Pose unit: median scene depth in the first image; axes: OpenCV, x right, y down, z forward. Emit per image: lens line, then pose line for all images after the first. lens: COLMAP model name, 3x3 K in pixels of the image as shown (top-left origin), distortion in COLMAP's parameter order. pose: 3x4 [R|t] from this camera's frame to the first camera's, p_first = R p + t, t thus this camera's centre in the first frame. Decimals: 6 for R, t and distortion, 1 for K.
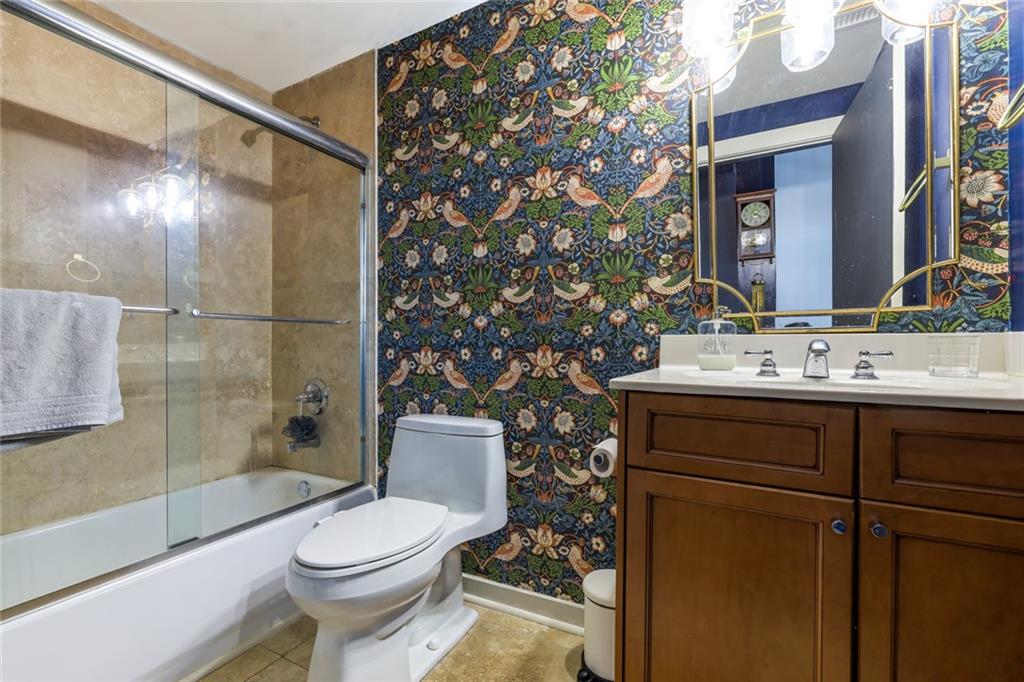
lens RADIAL K [[423.1, 0, 504.6], [0, 423.1, 347.2], [0, 0, 1]] dist [-0.016613, 0.005399]
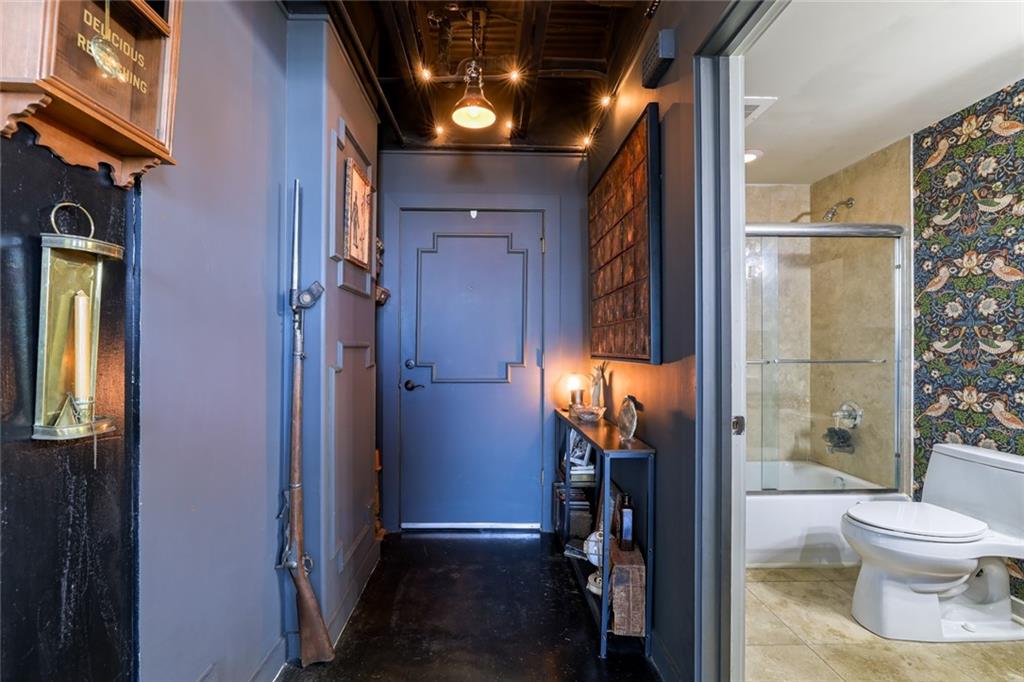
lens RADIAL K [[423.1, 0, 504.6], [0, 423.1, 347.2], [0, 0, 1]] dist [-0.016613, 0.005399]
pose [[0.483164, 0.003987, -0.875521, 0.182142], [0.002168, 0.999981, 0.005750, -0.109213], [0.875527, -0.004676, 0.483147, -0.603546]]
